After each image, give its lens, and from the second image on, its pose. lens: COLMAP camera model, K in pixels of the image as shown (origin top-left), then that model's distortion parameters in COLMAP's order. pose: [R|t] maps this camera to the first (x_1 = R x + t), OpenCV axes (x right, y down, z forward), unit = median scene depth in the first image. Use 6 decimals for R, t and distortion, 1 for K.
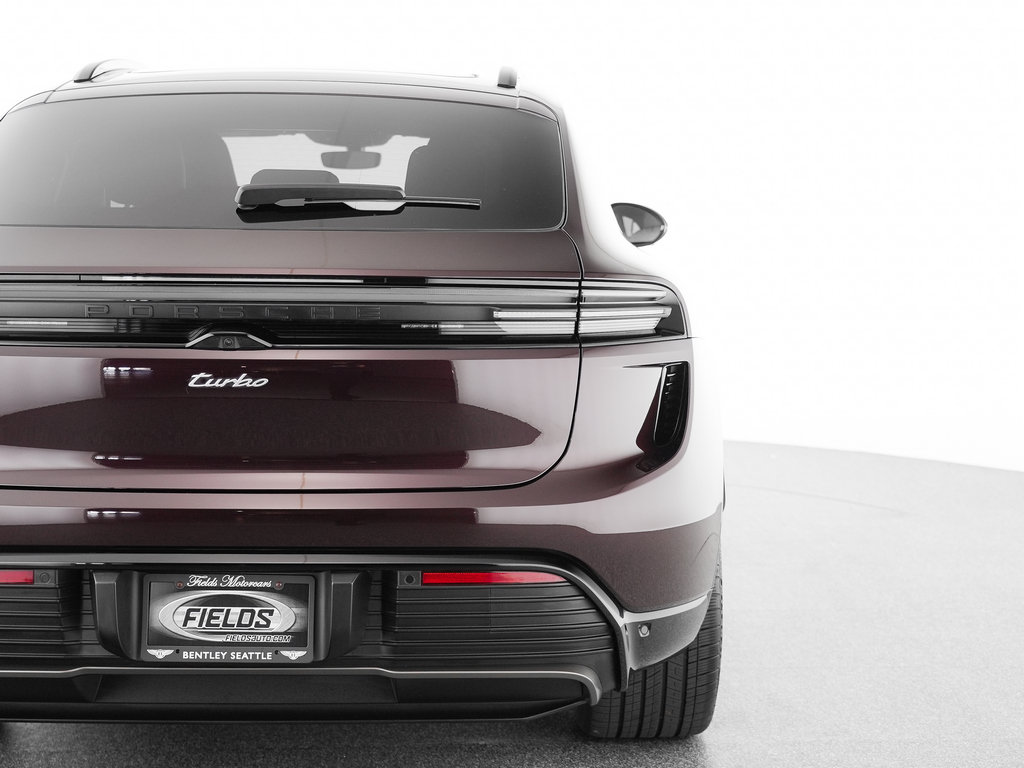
lens RADIAL K [[1664.2, 0, 509.8], [0, 1664.2, 388.4], [0, 0, 1]] dist [0.026752, 0.000000]
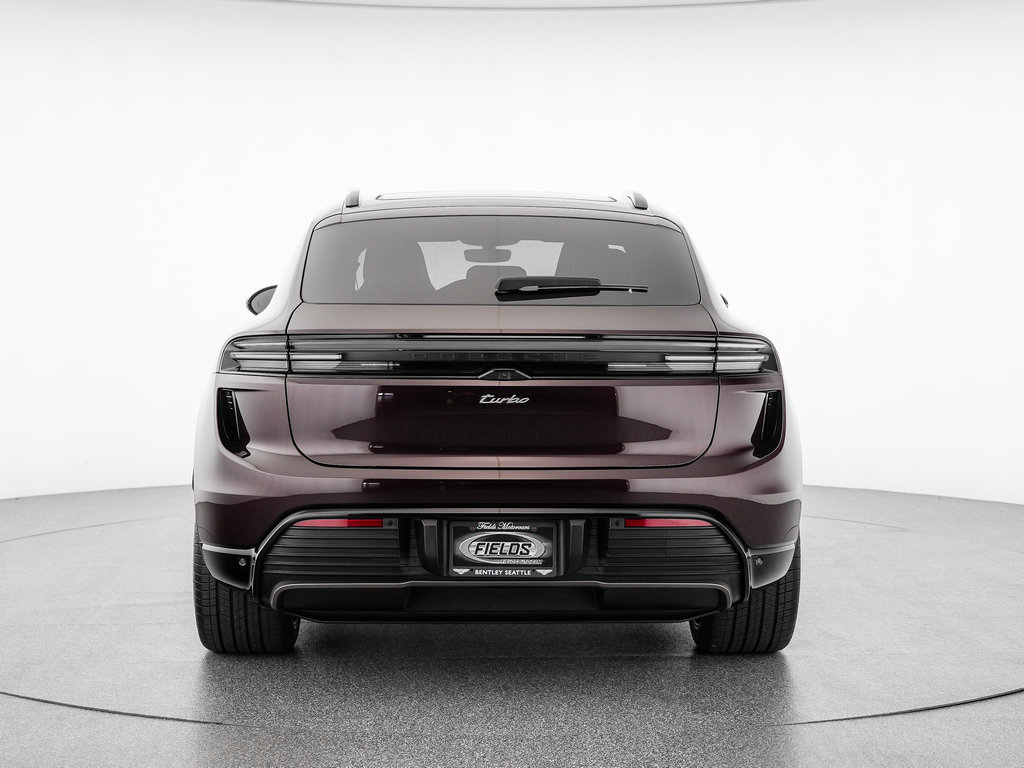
lens RADIAL K [[1664.2, 0, 513.2], [0, 1664.2, 382.3], [0, 0, 1]] dist [0.026752, 0.000000]
pose [[0.999857, -0.006004, 0.015817, -0.180421], [0.006831, 0.998582, -0.052795, 0.061944], [-0.015478, 0.052896, 0.998480, -0.585717]]
